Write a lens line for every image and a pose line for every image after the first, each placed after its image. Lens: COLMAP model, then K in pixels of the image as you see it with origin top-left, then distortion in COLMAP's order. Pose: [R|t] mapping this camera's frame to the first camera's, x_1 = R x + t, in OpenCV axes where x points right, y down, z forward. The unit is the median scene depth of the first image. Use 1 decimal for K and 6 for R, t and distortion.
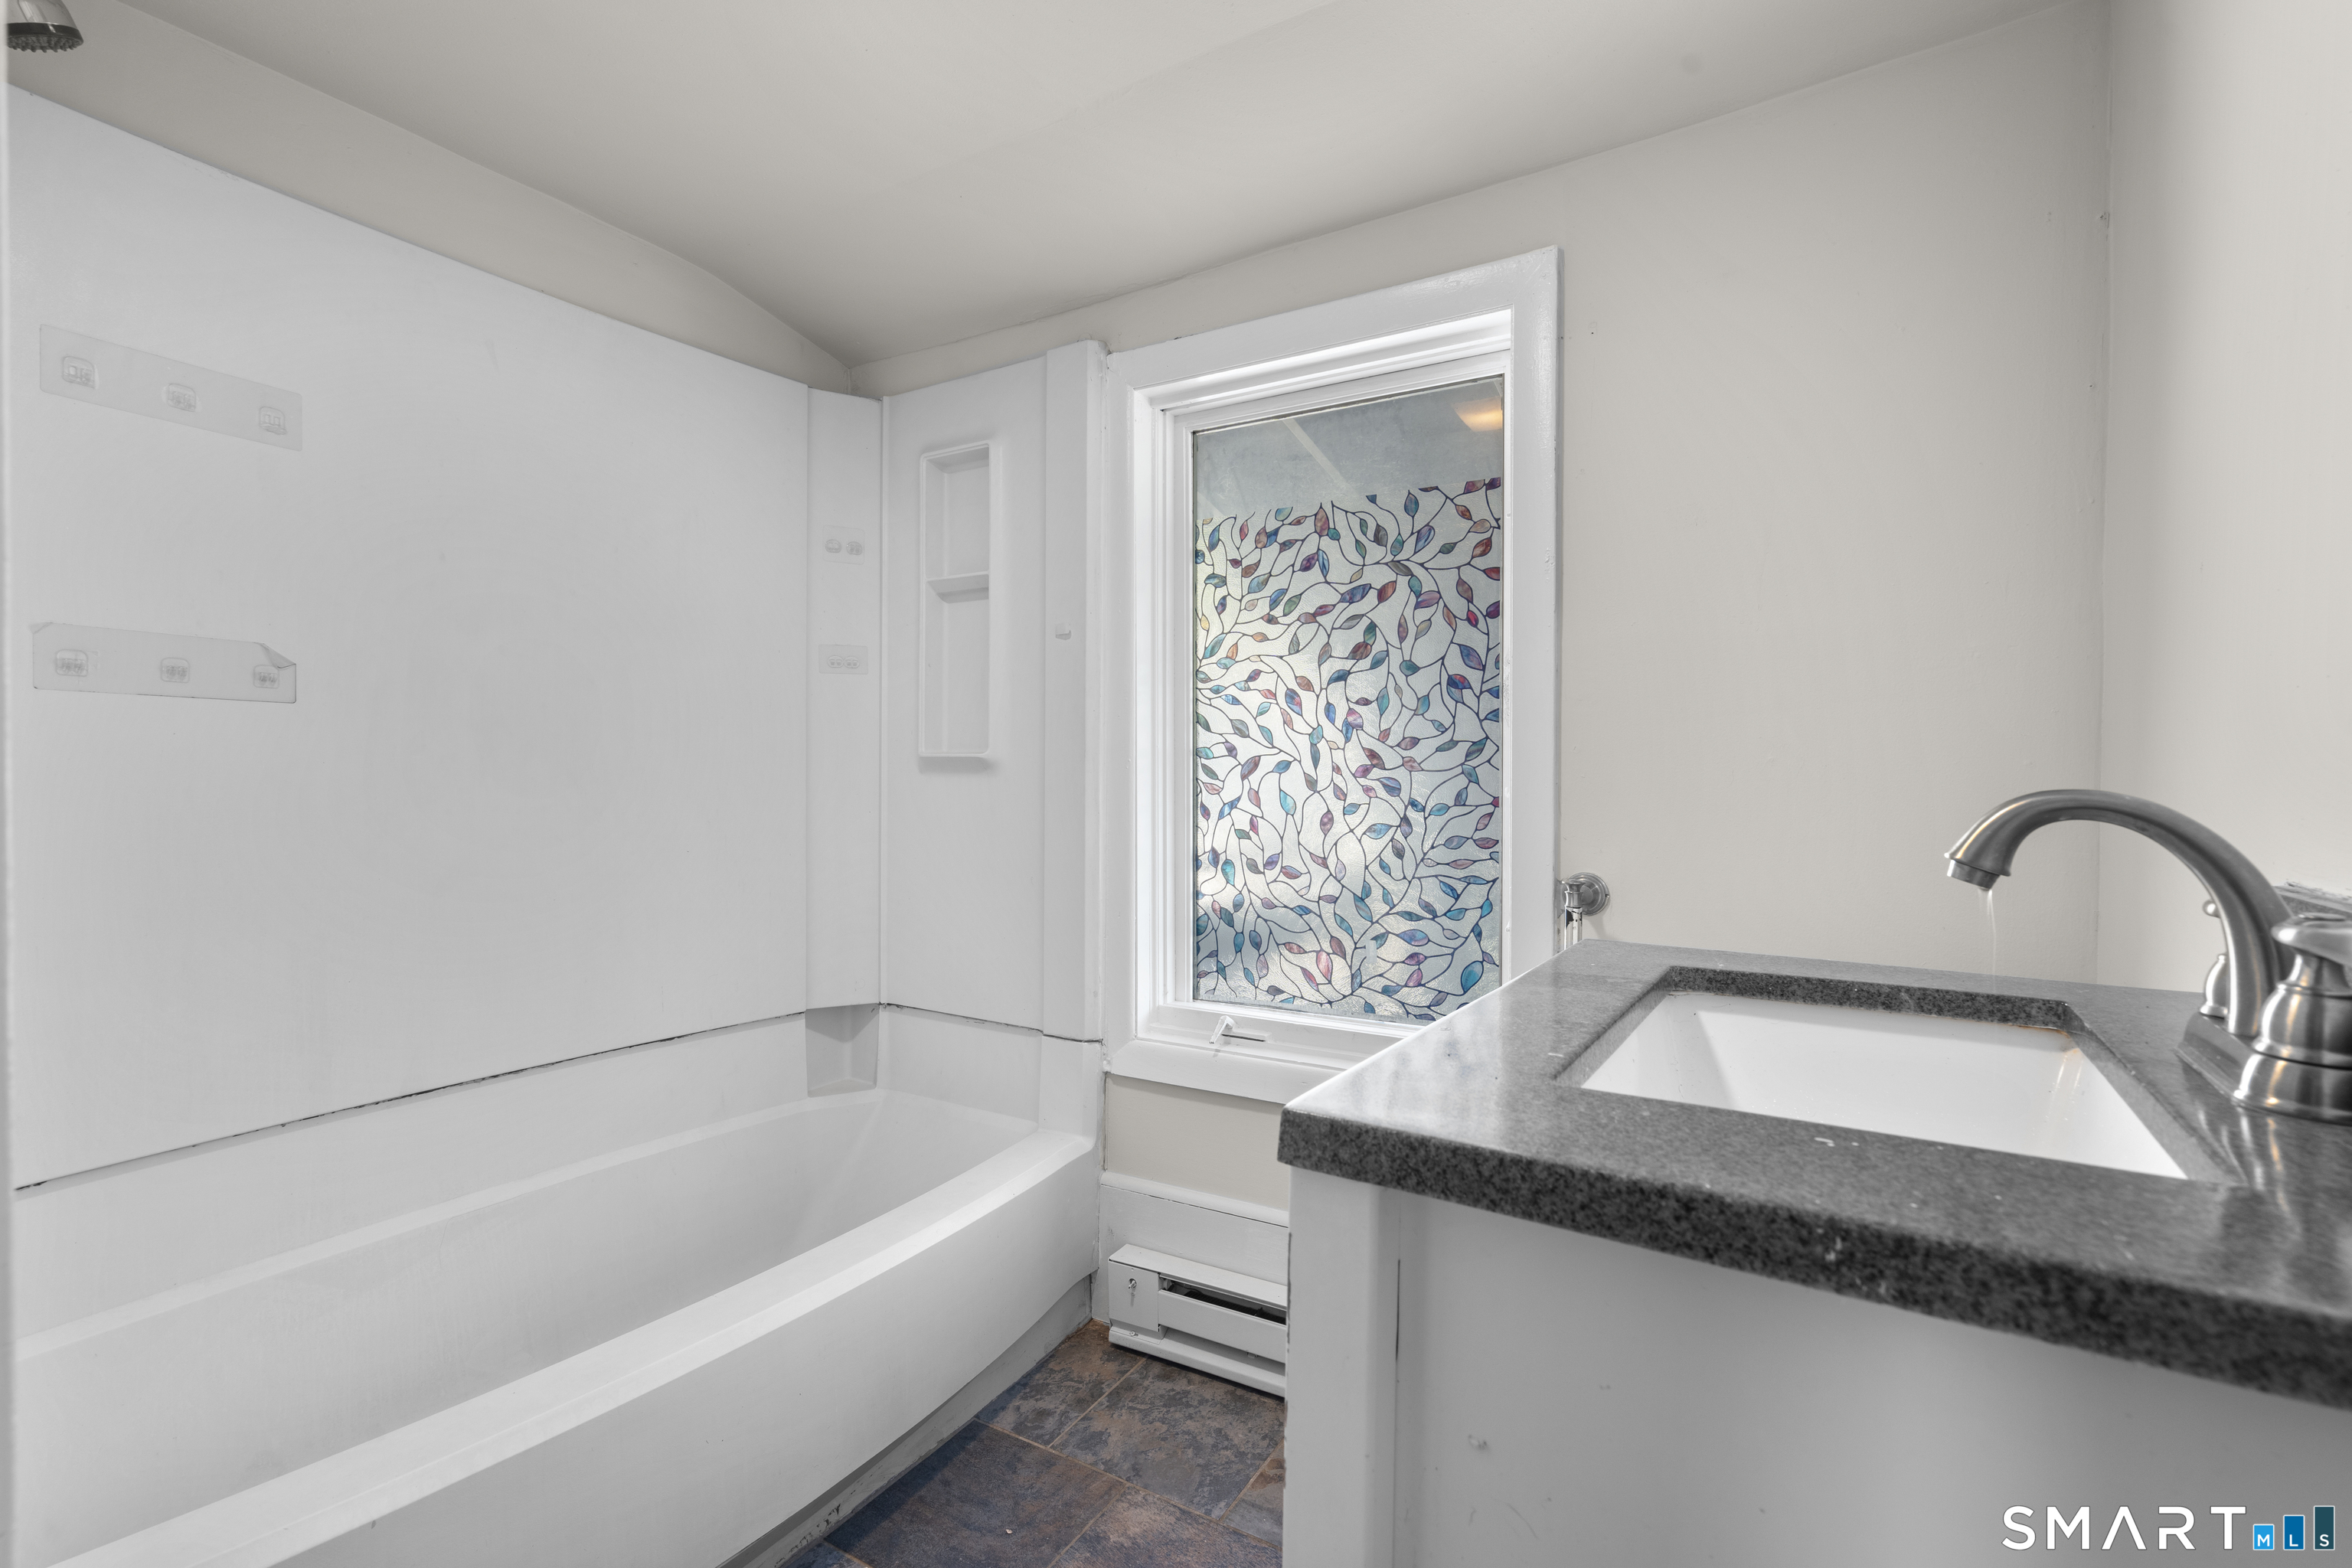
lens RADIAL K [[1048.7, 0, 1176.0], [0, 1048.7, 784.0], [0, 0, 1]] dist [-0.010942, 0.004192]
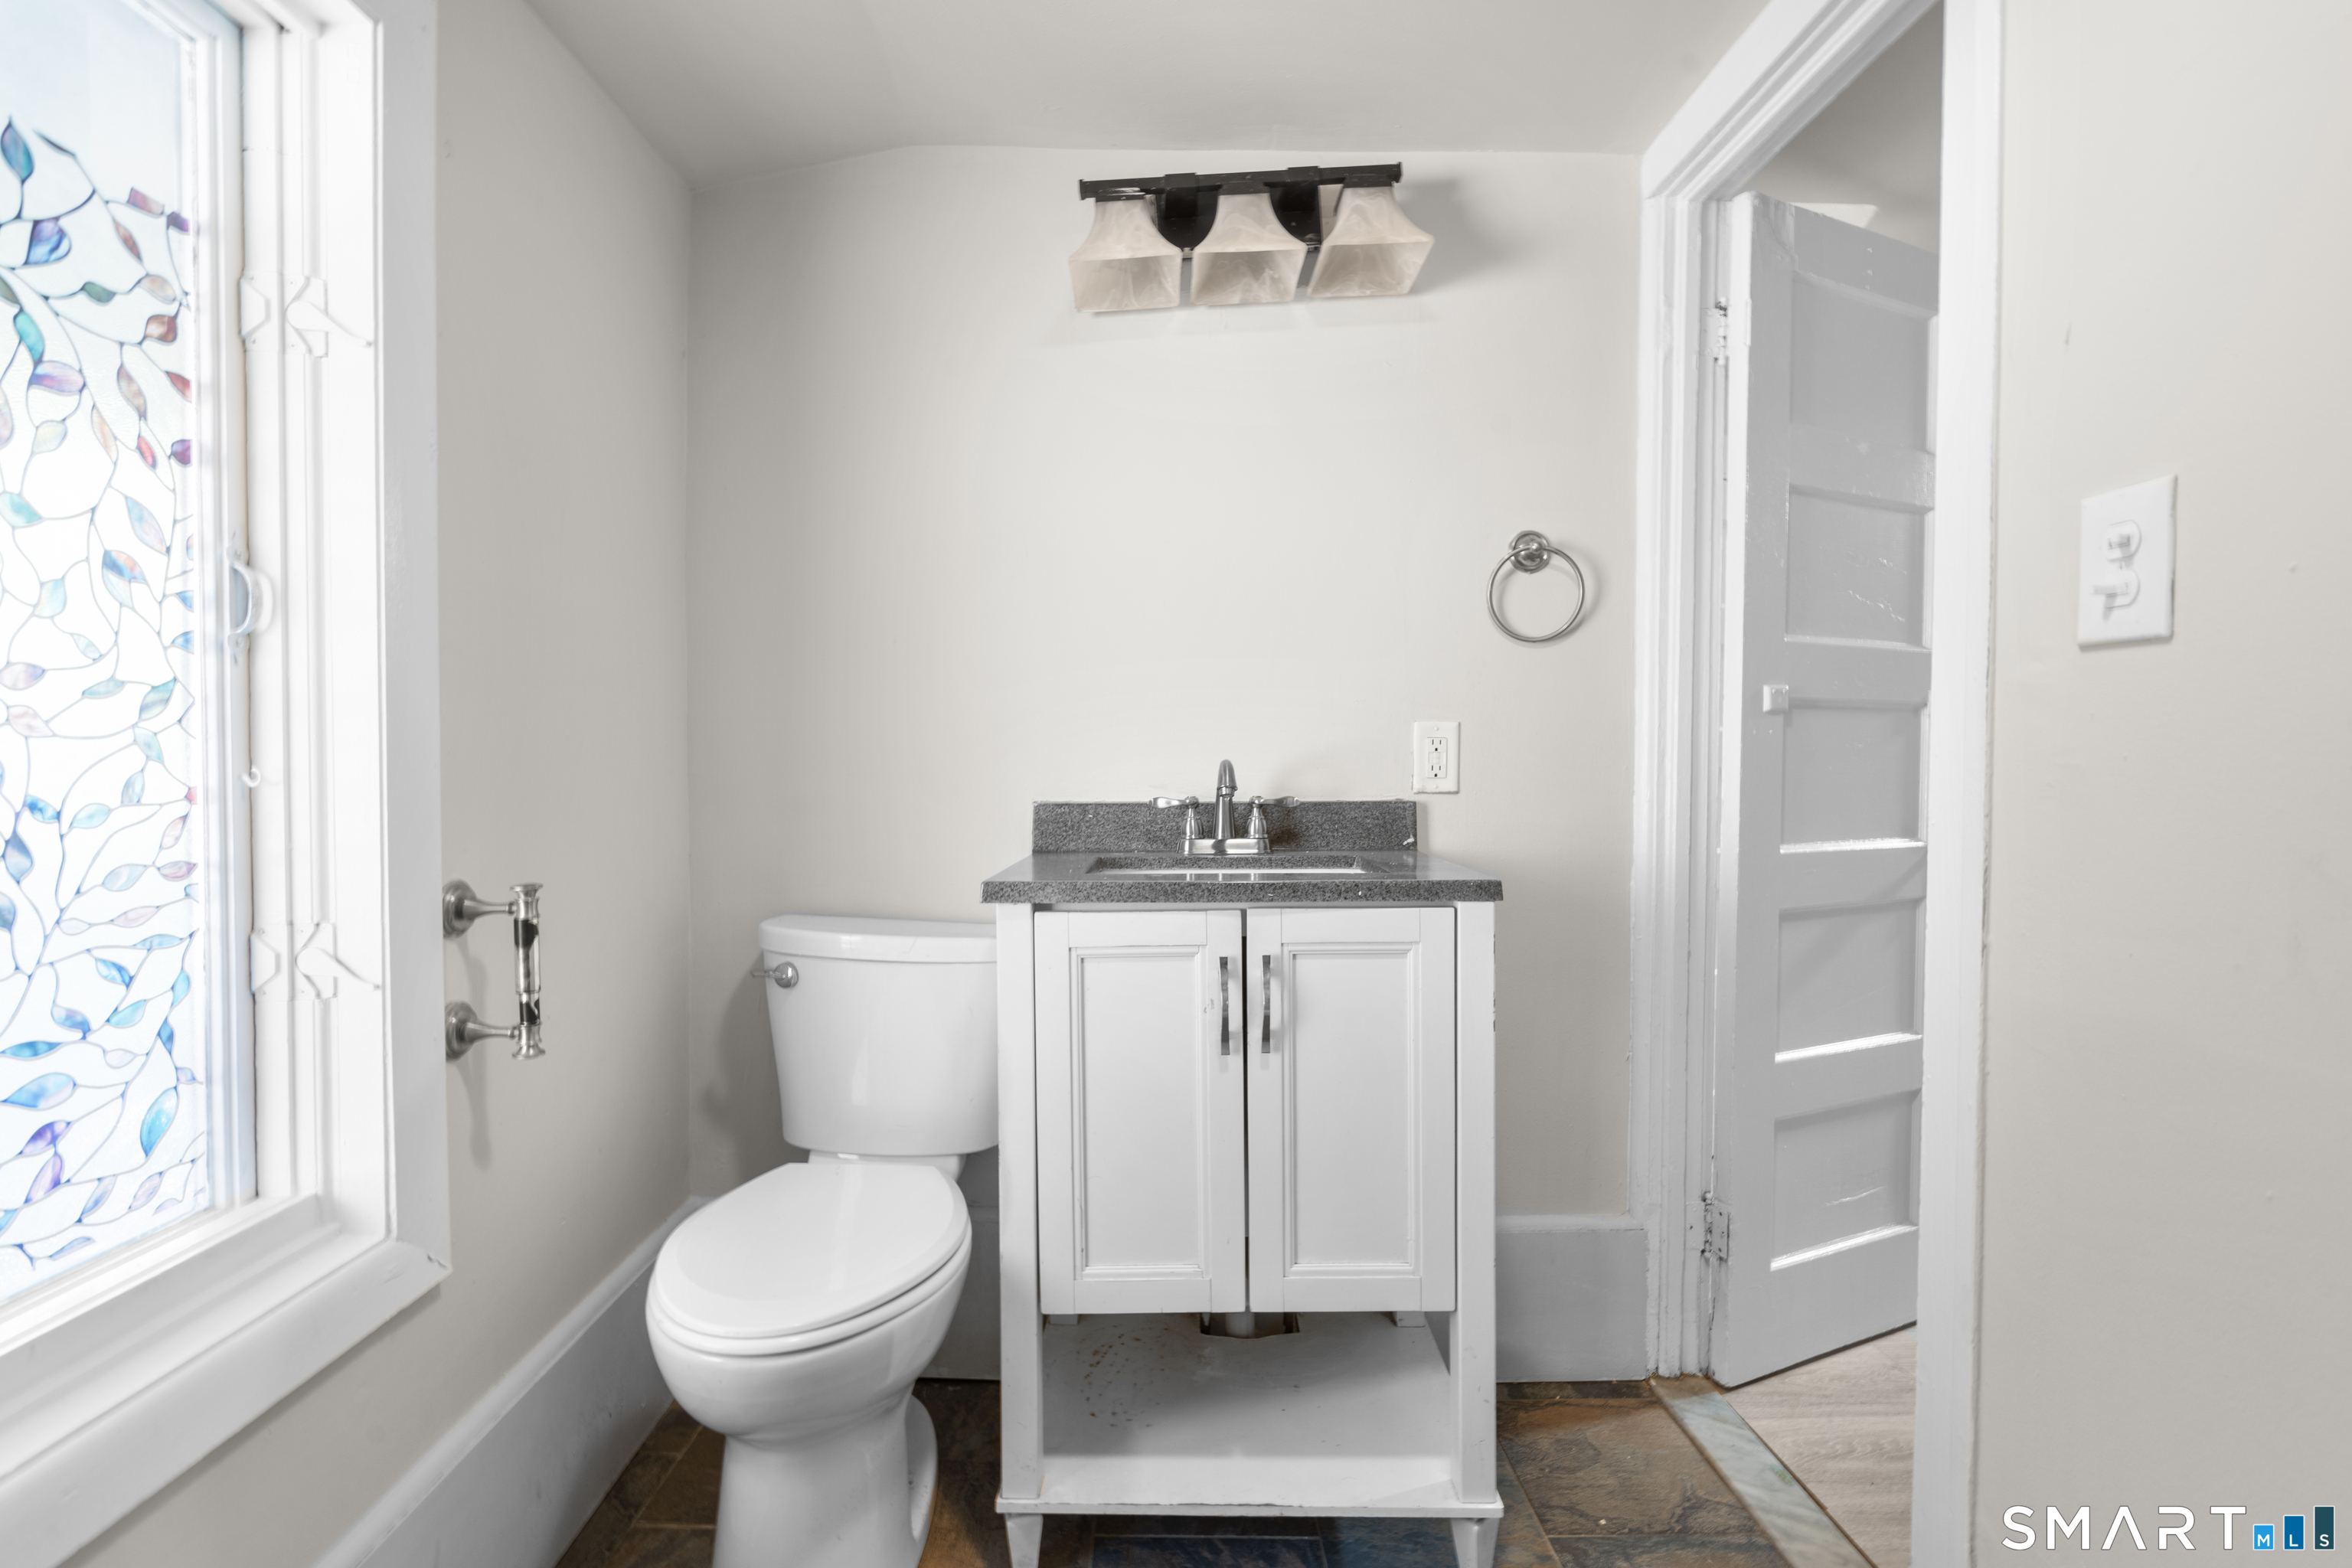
lens RADIAL K [[1048.7, 0, 1176.0], [0, 1048.7, 784.0], [0, 0, 1]] dist [-0.010942, 0.004192]
pose [[-0.525399, -0.021918, 0.850574, -0.440295], [0.001468, 0.999643, 0.026665, -0.002933], [-0.850855, 0.015258, -0.525179, 0.827227]]
